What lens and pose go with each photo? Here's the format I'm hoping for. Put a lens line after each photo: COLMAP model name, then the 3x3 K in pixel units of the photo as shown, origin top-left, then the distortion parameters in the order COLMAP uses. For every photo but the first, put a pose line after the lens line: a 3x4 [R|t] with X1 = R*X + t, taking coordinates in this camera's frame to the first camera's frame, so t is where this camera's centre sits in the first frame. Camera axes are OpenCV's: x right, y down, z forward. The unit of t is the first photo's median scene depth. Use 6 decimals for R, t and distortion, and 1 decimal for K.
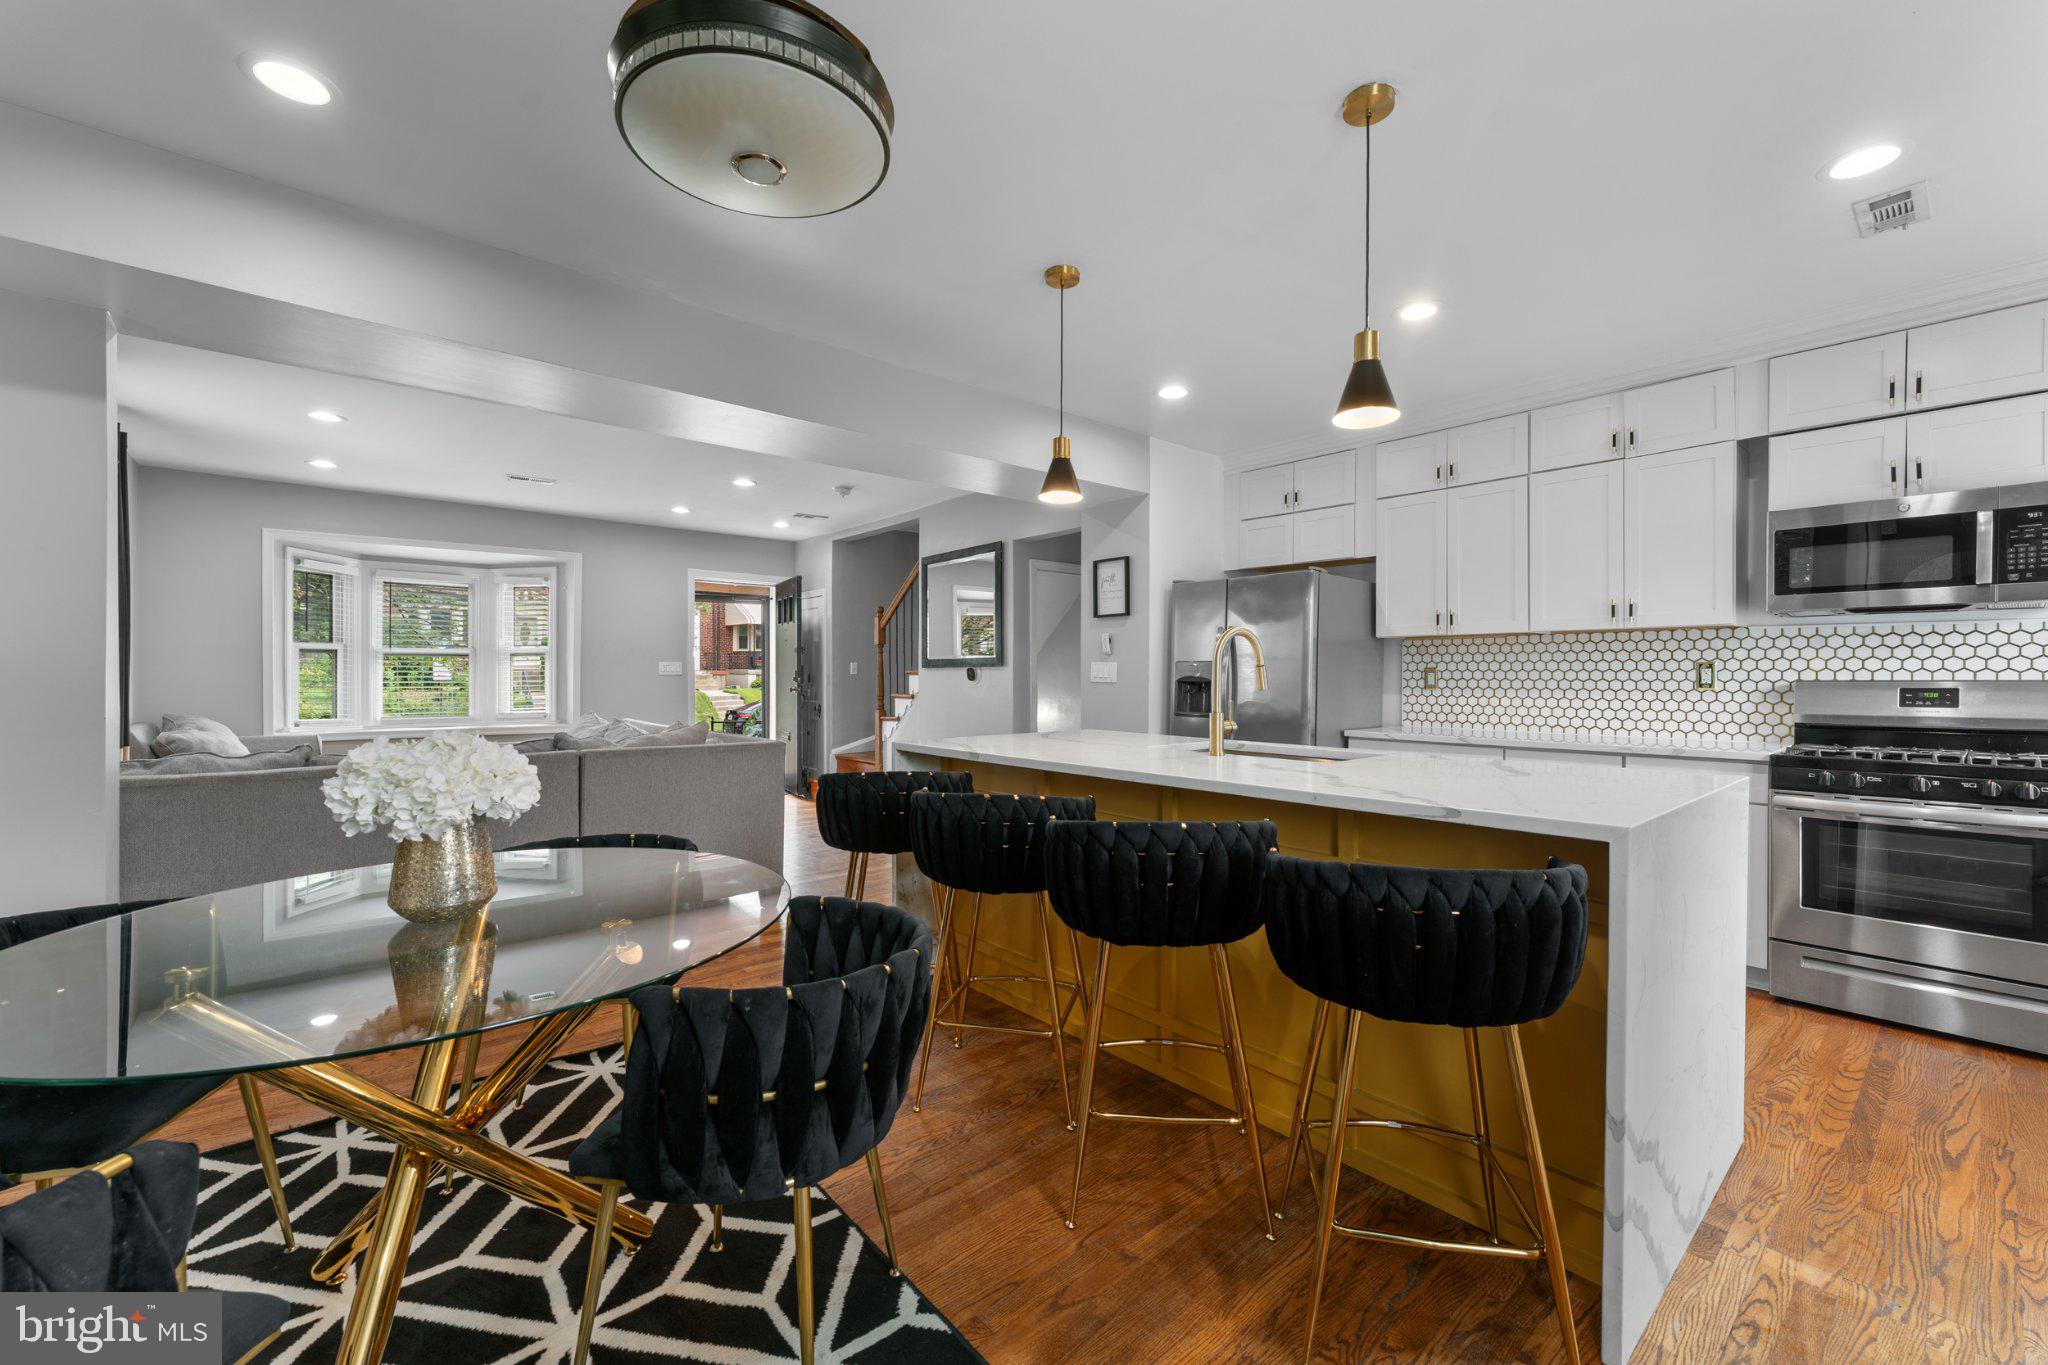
lens RADIAL K [[824.3, 0, 1027.3], [0, 824.3, 681.9], [0, 0, 1]] dist [0.006180, -0.000739]
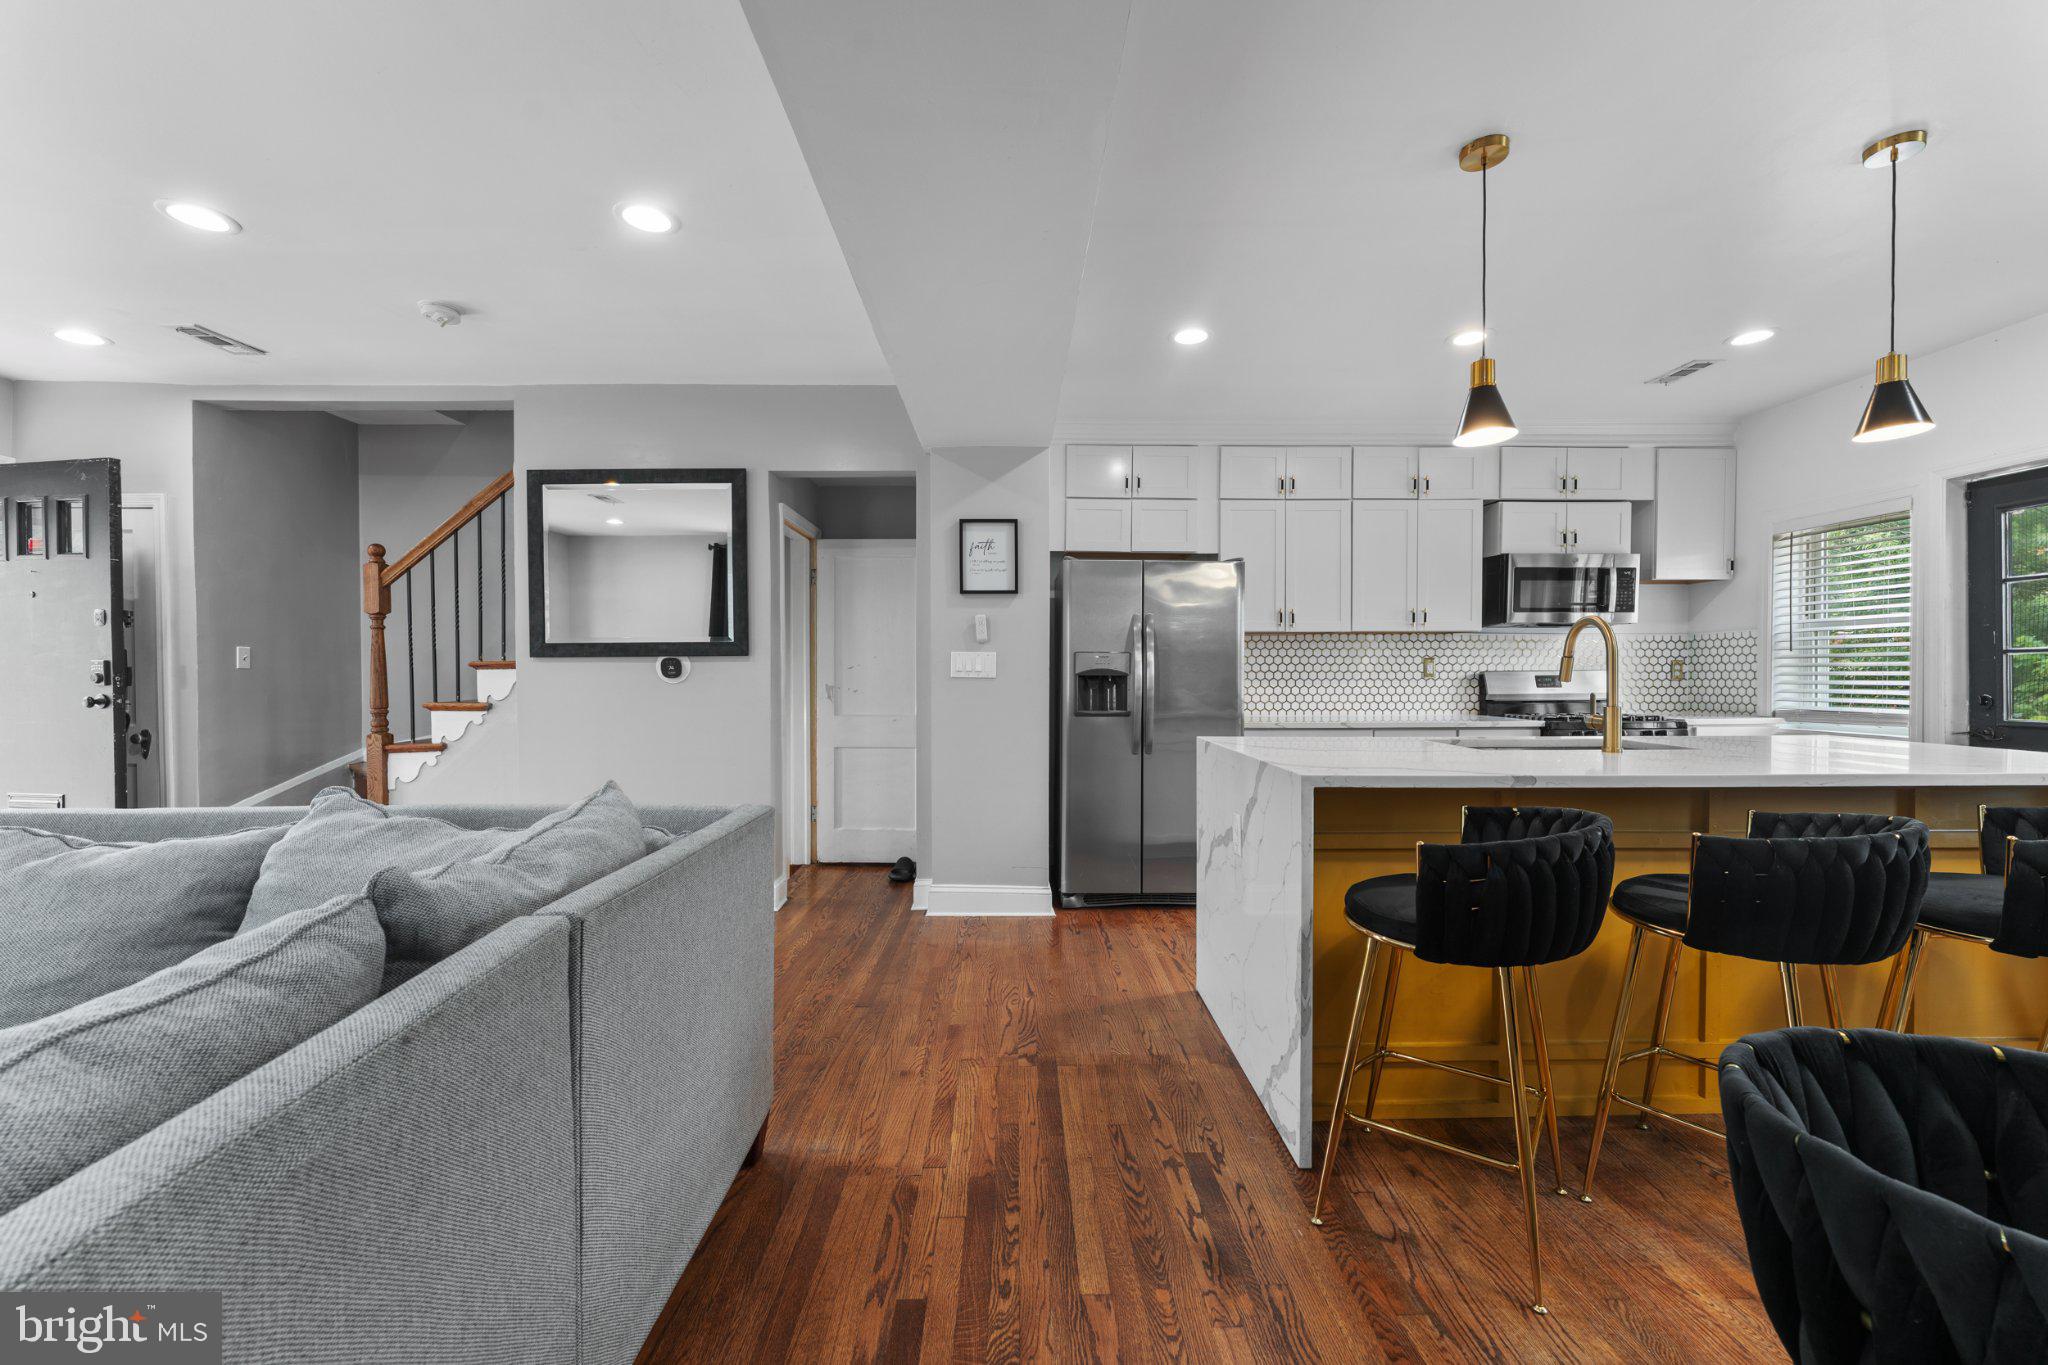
lens RADIAL K [[824.3, 0, 1034.2], [0, 824.3, 685.3], [0, 0, 1]] dist [0.006180, -0.000739]
pose [[0.639837, -0.017978, 0.768300, -0.548956], [0.008755, 0.999832, 0.016105, -0.005350], [-0.768461, -0.003578, 0.639887, 0.535912]]
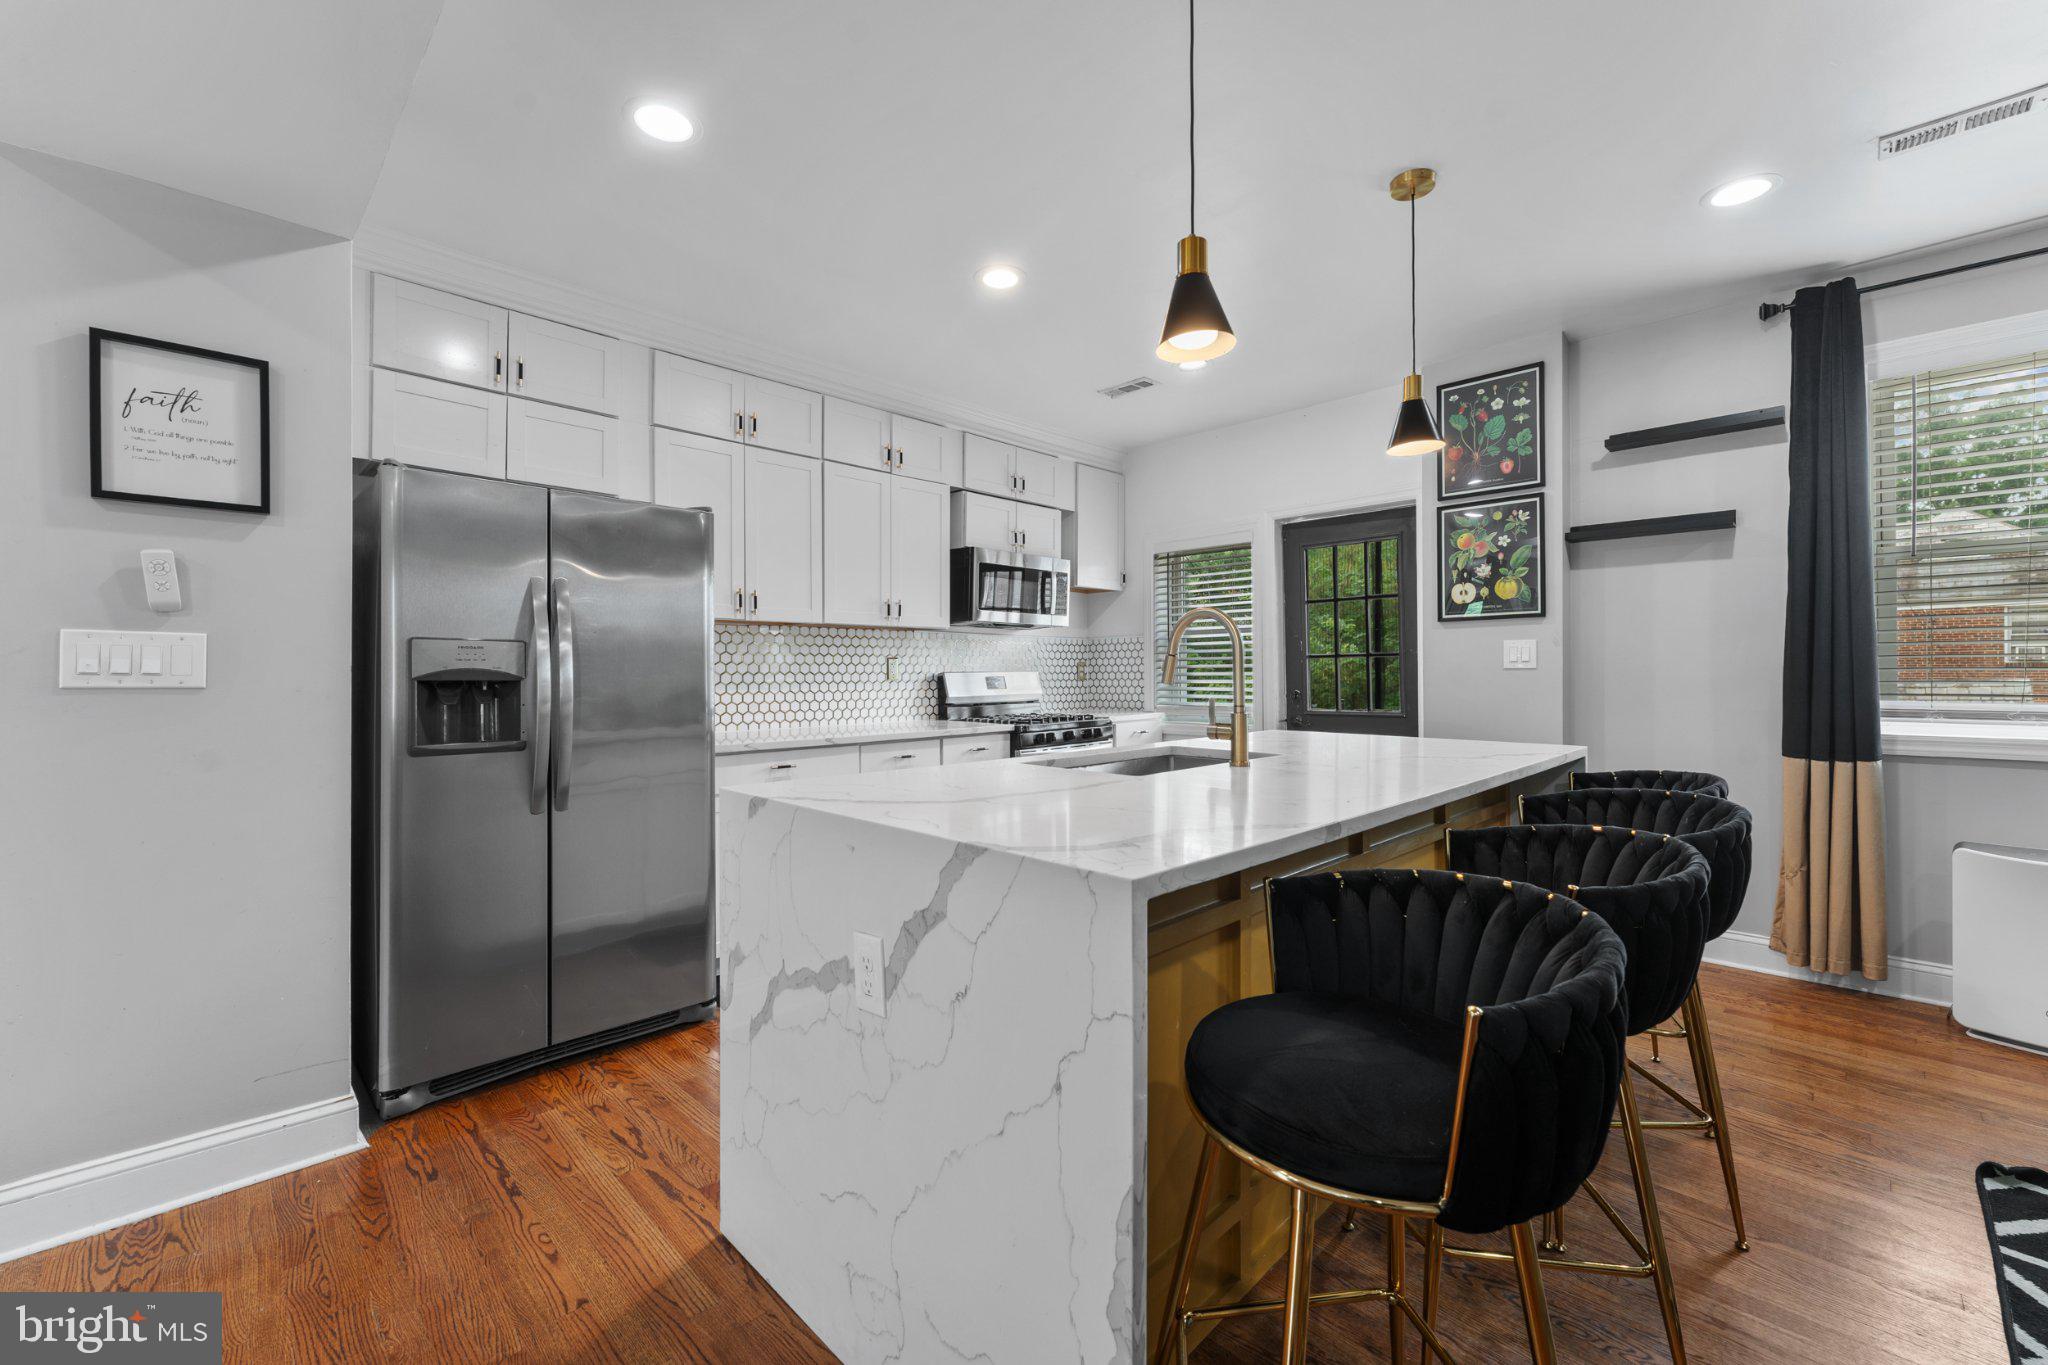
lens RADIAL K [[824.3, 0, 1025.8], [0, 824.3, 671.8], [0, 0, 1]] dist [0.006180, -0.000739]
pose [[-0.066032, -0.003811, 0.997810, -0.334133], [0.008564, 0.999954, 0.004386, -0.005621], [-0.997781, 0.008835, -0.065997, 0.753900]]
